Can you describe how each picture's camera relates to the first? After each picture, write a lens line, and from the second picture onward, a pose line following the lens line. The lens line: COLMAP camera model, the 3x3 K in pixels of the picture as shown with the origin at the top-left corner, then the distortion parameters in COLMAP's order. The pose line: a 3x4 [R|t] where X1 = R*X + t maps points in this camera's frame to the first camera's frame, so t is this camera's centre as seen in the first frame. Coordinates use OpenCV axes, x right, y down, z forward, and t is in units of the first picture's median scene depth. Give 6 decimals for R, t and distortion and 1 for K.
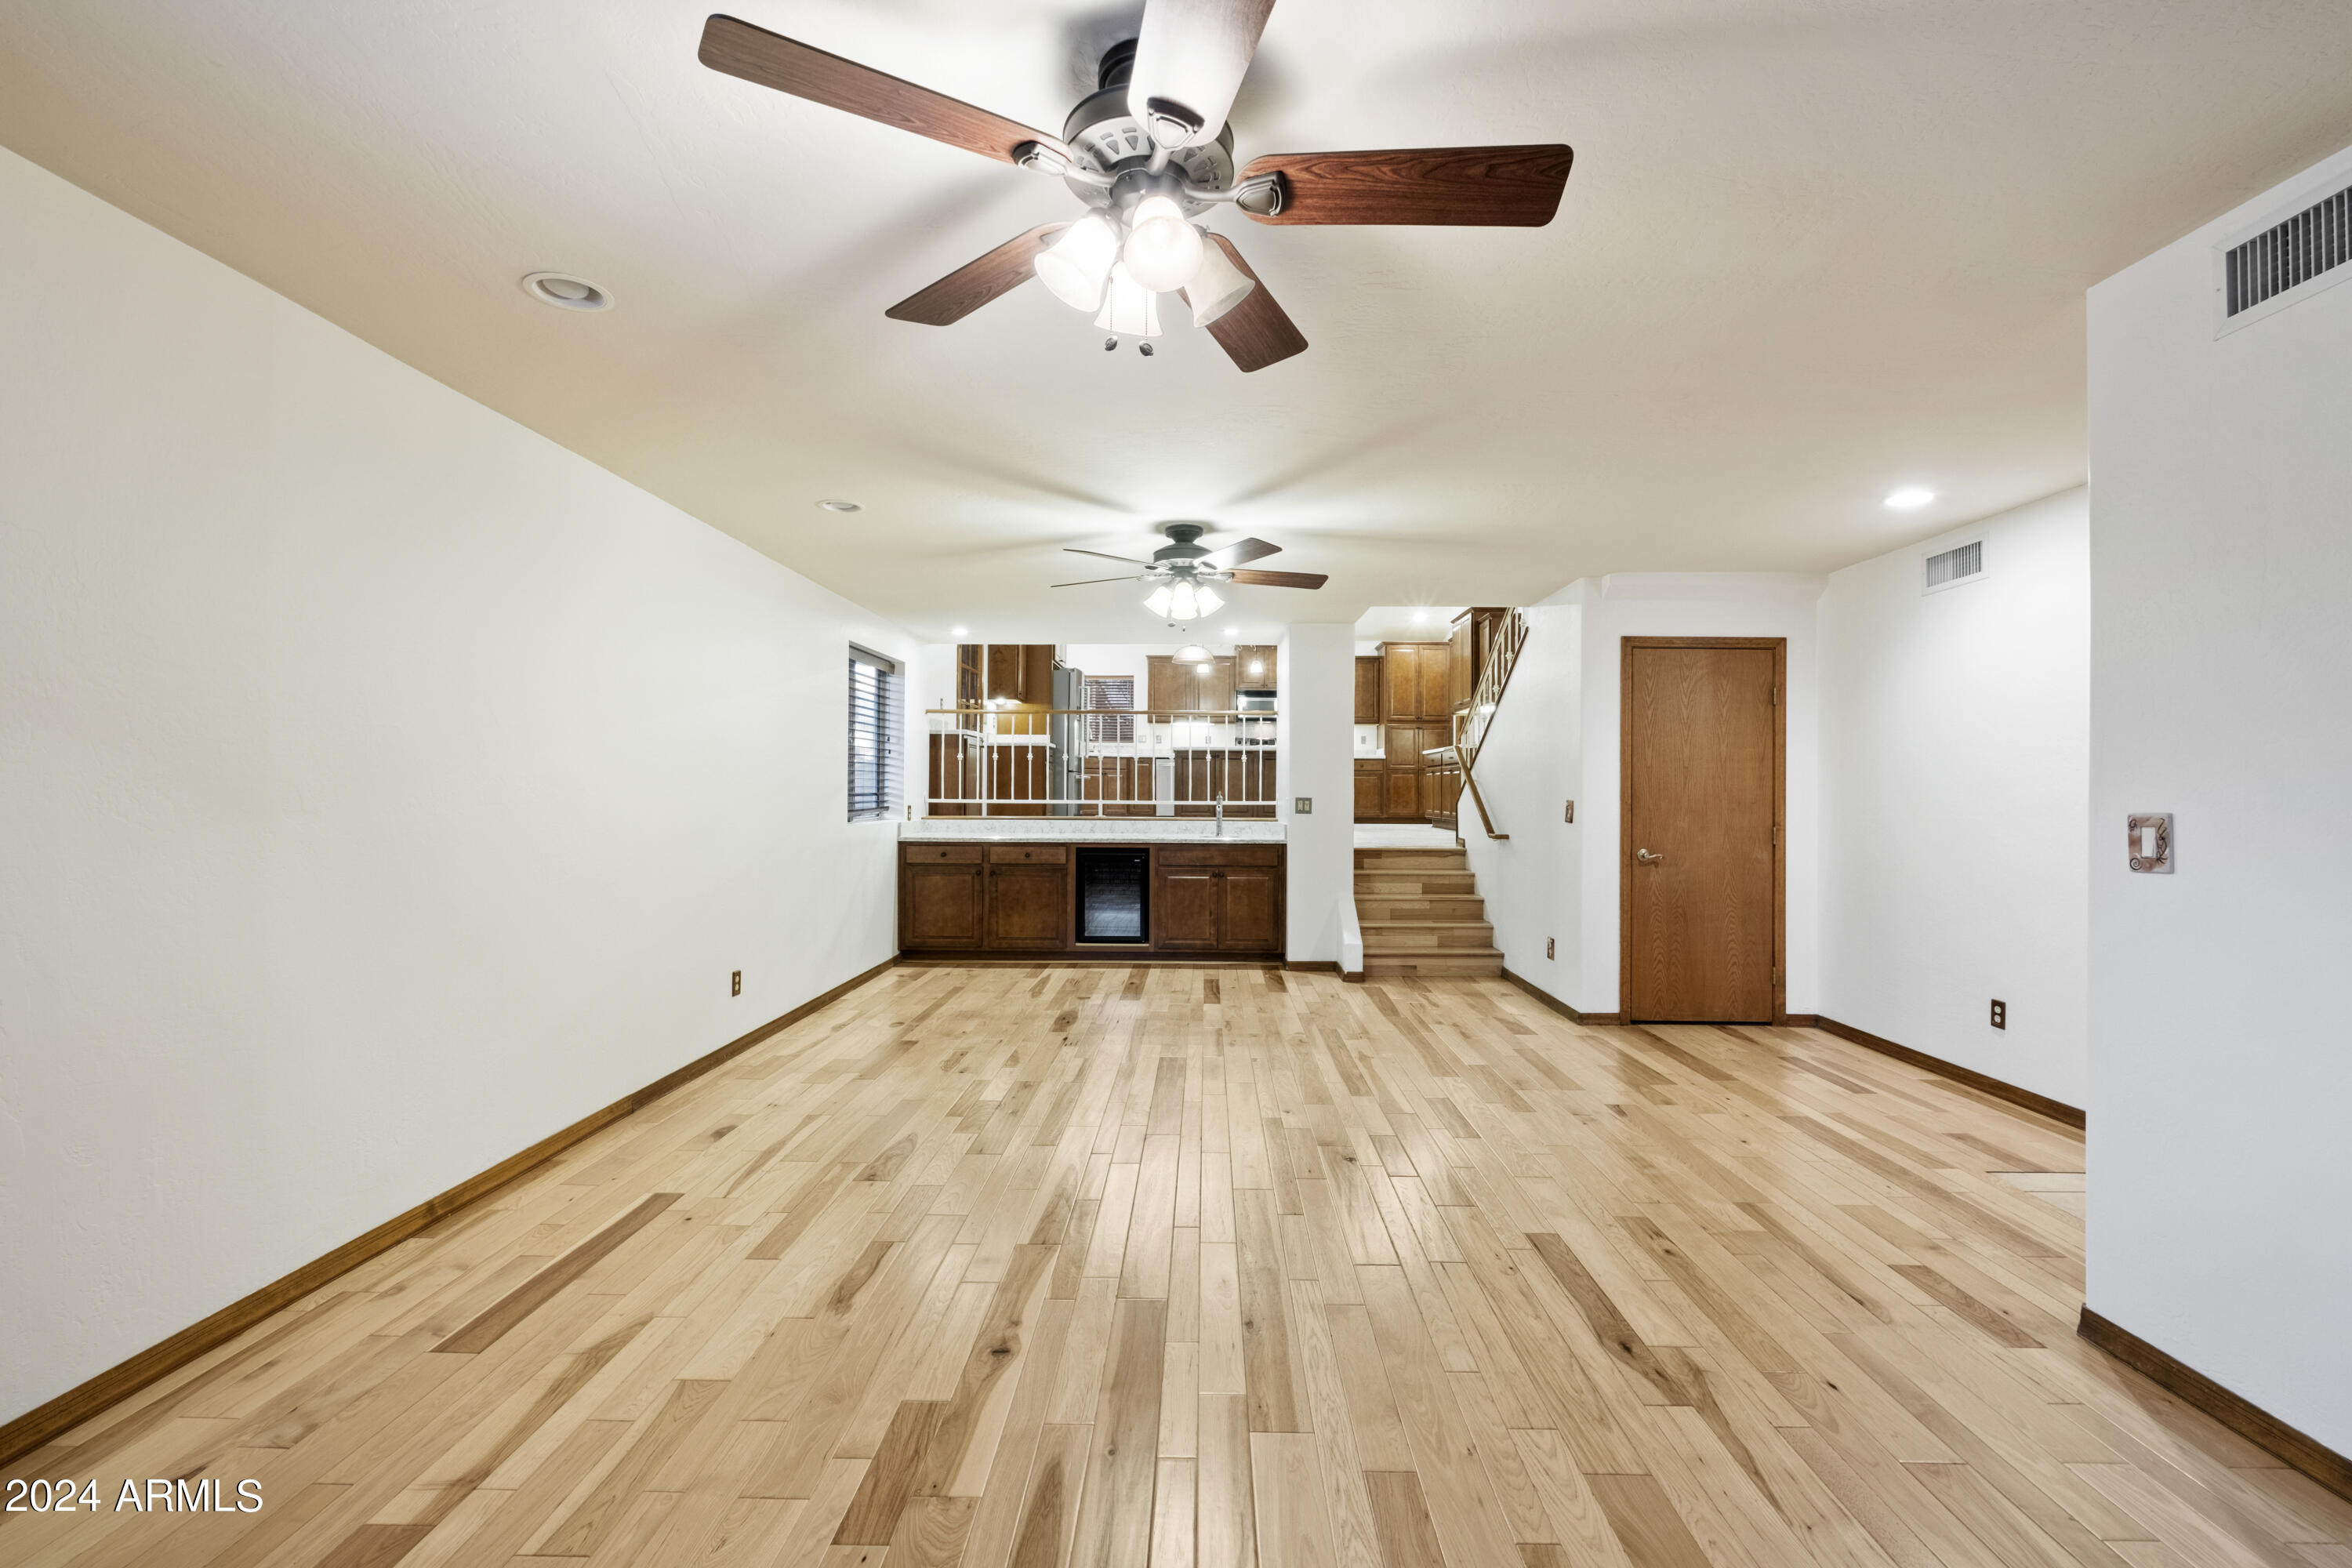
lens RADIAL K [[1033.4, 0, 1174.8], [0, 1033.4, 787.2], [0, 0, 1]] dist [-0.002571, -0.001030]
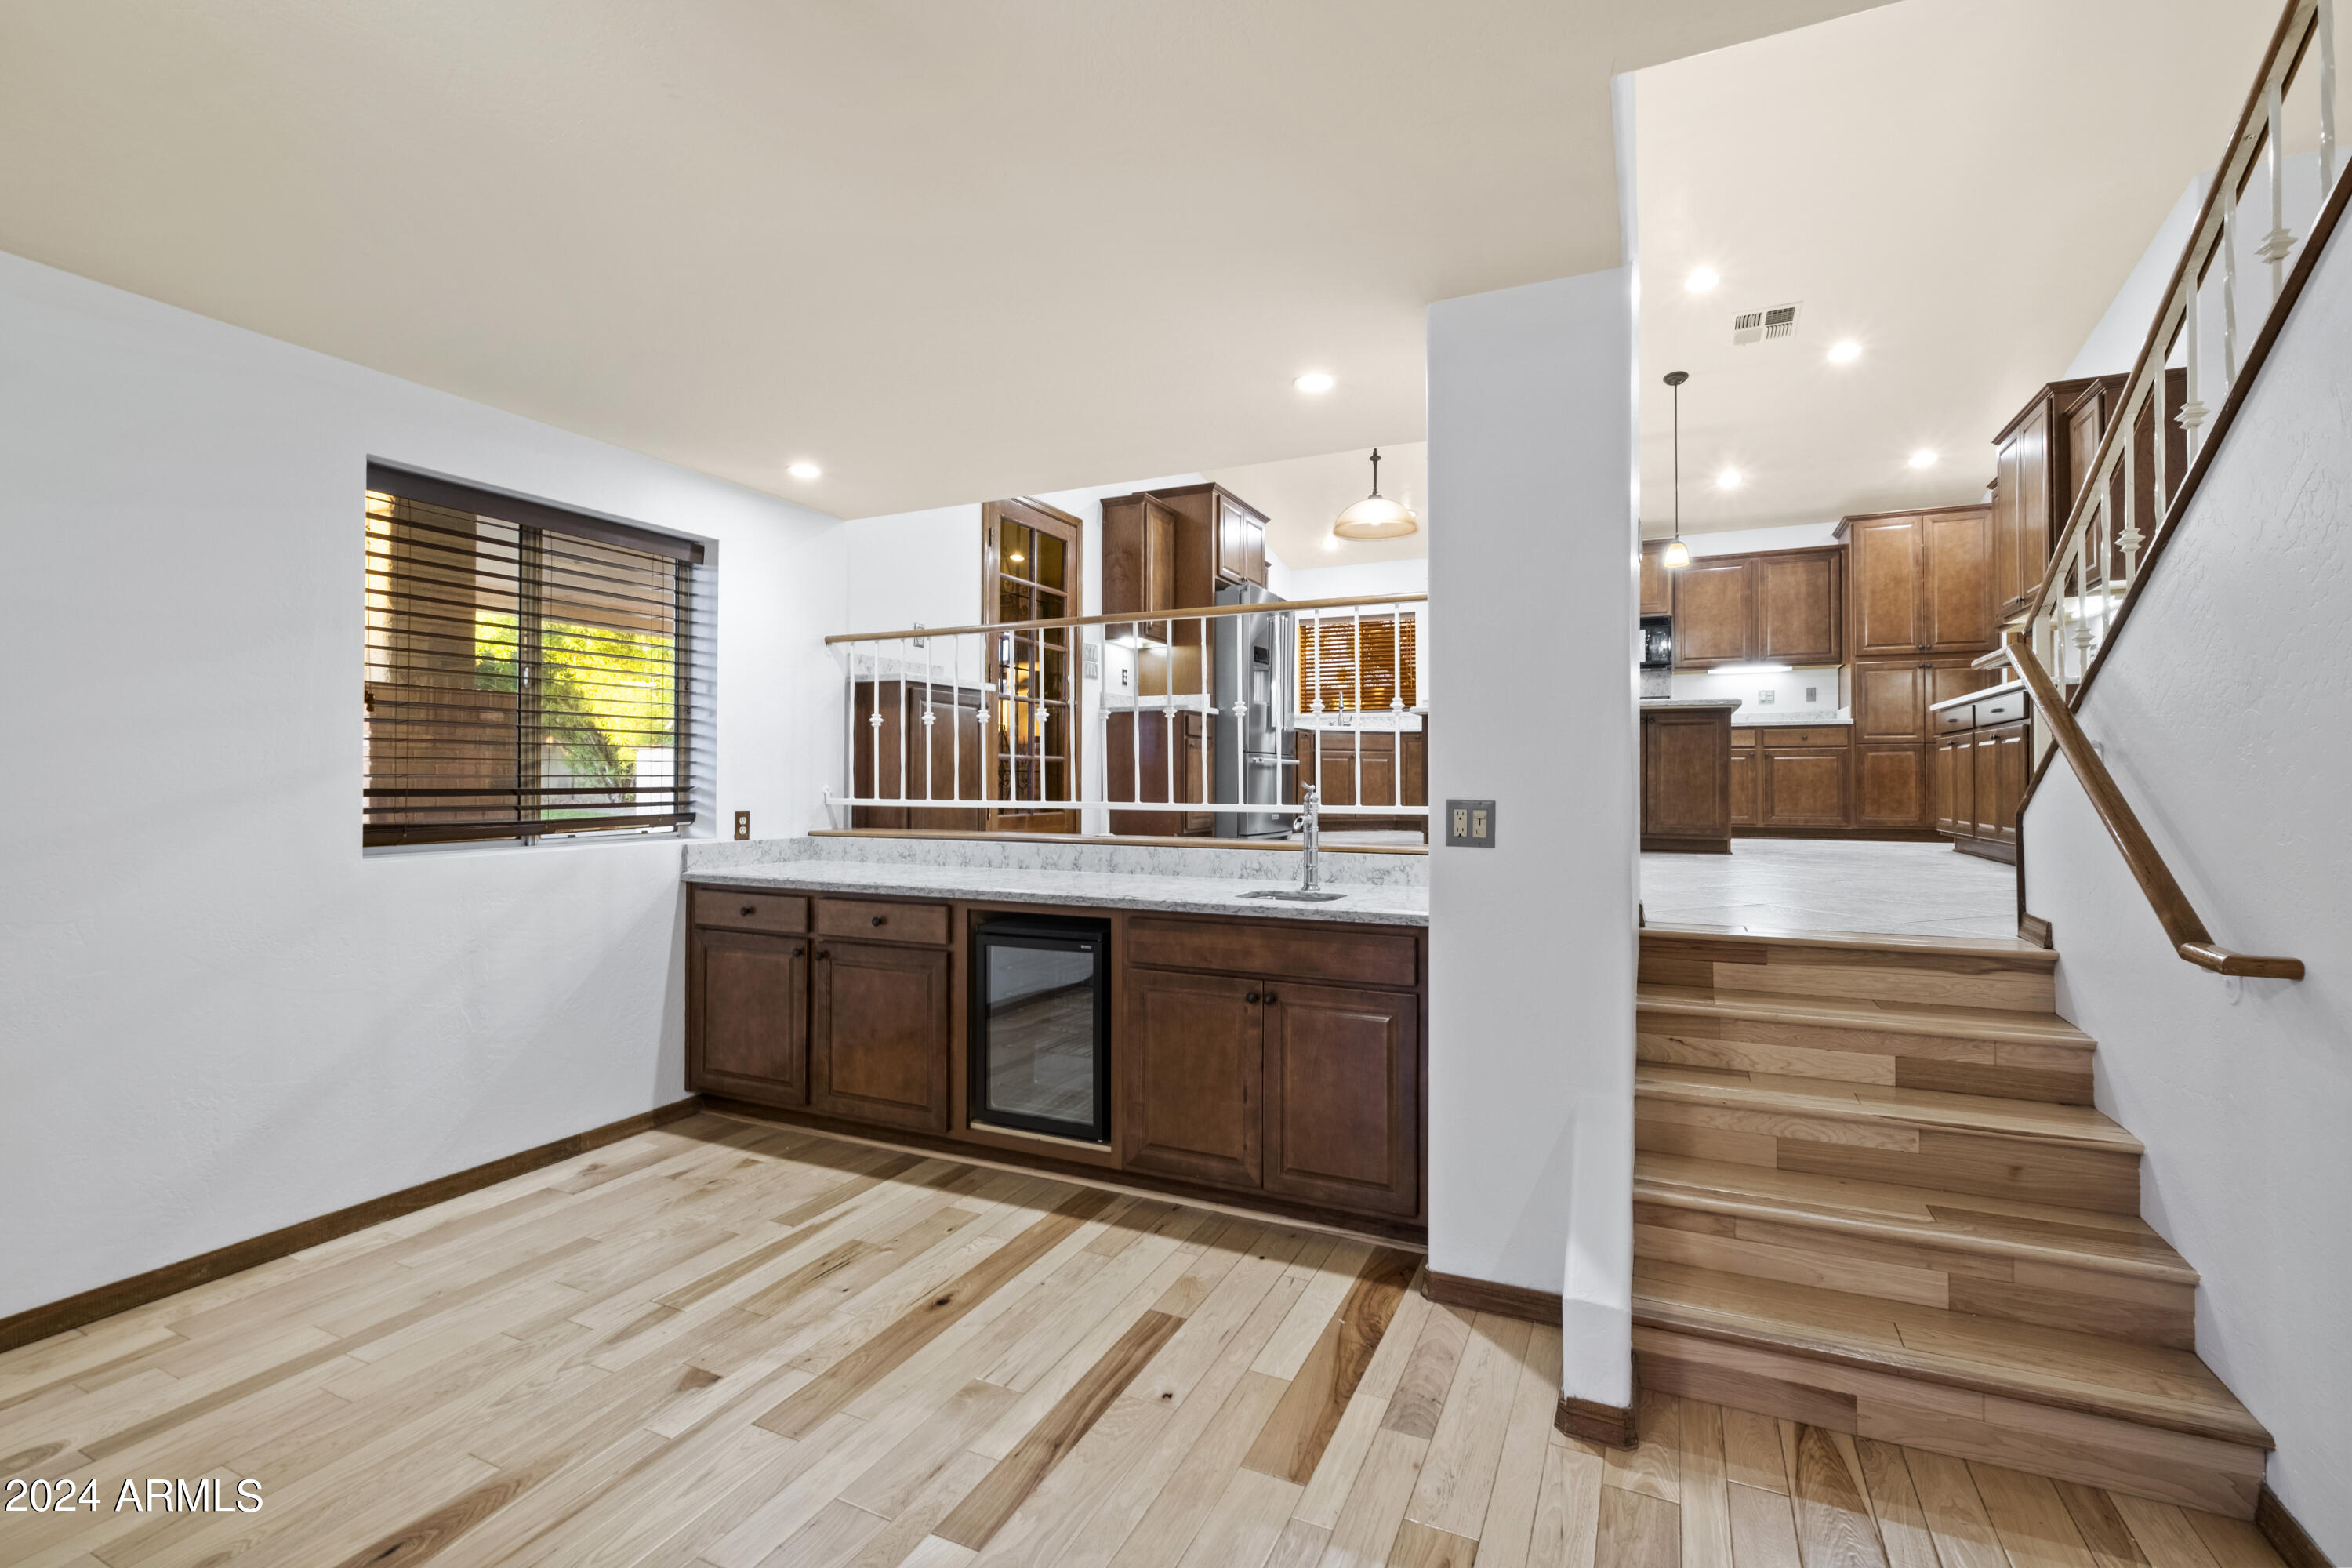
lens RADIAL K [[1033.4, 0, 1179.3], [0, 1033.4, 774.6], [0, 0, 1]] dist [-0.002571, -0.001030]
pose [[0.917622, -0.007721, -0.397378, 0.161608], [0.005126, 0.999958, -0.007591, 0.003949], [0.397420, 0.004929, 0.917623, 0.606678]]
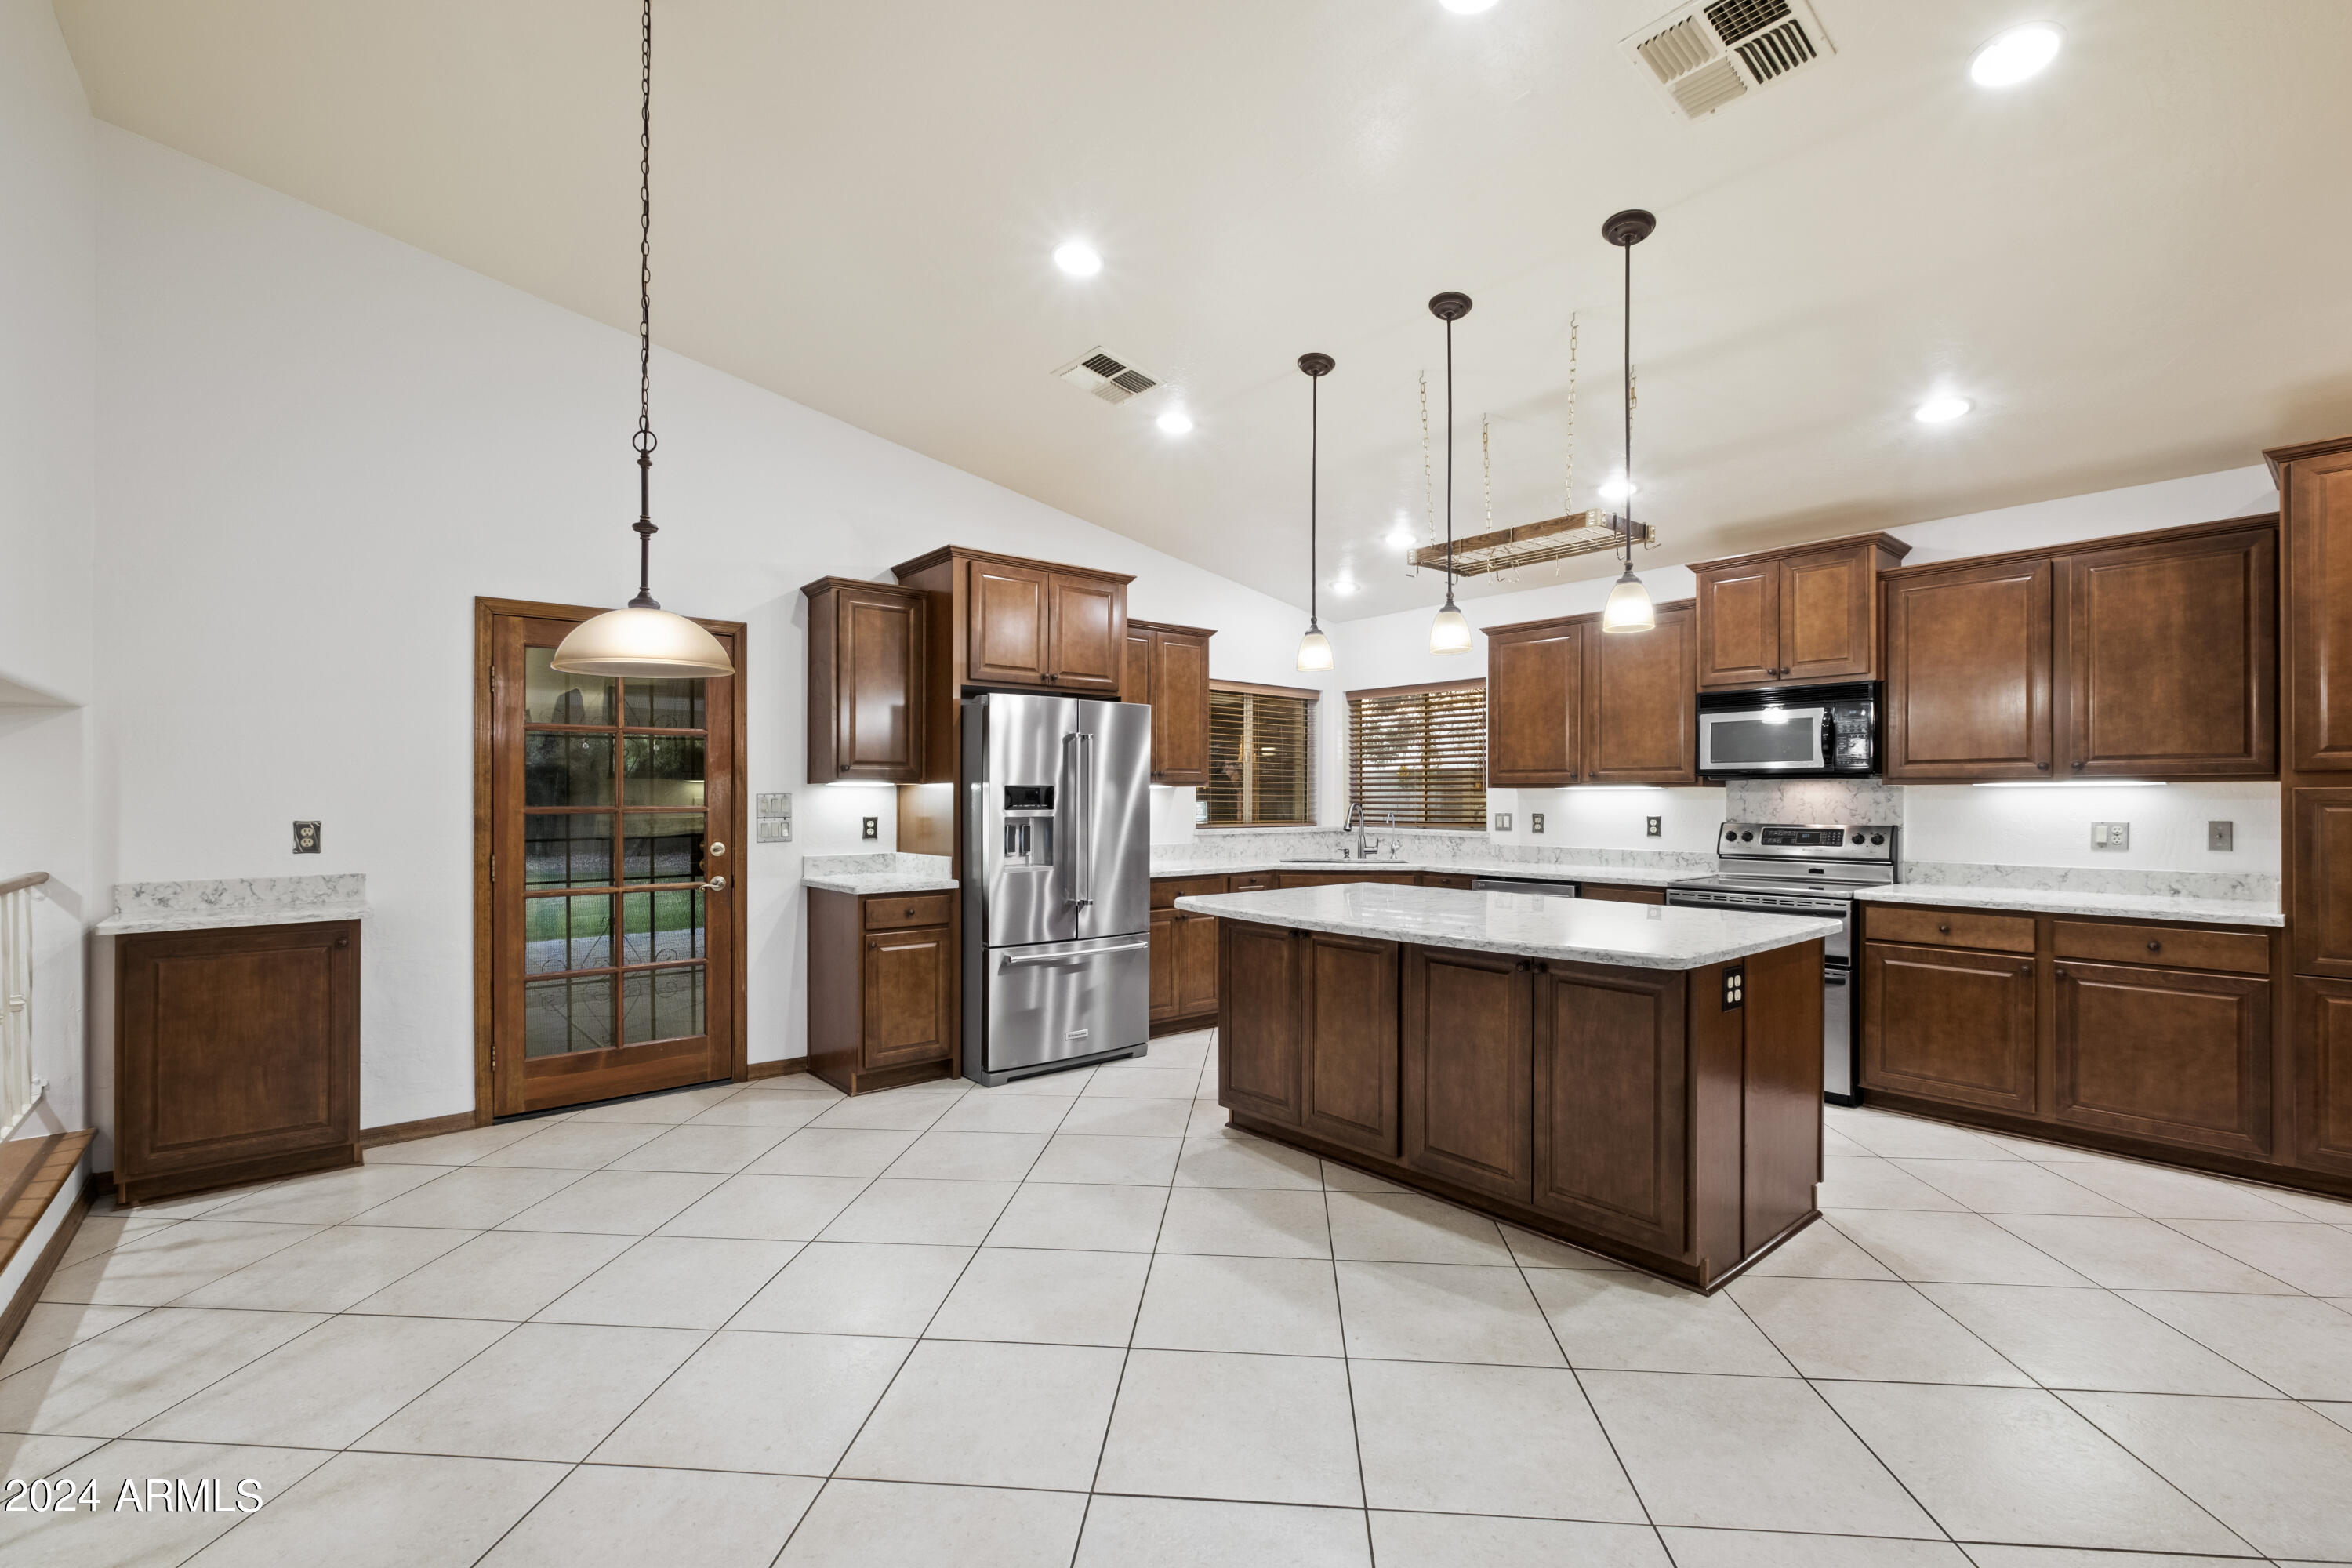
lens RADIAL K [[1033.4, 0, 1180.2], [0, 1033.4, 795.4], [0, 0, 1]] dist [-0.002571, -0.001030]
pose [[0.653289, -0.010357, -0.757038, 0.389317], [0.008153, 0.999945, -0.006644, -0.105987], [0.757064, -0.001832, 0.653338, 1.150560]]
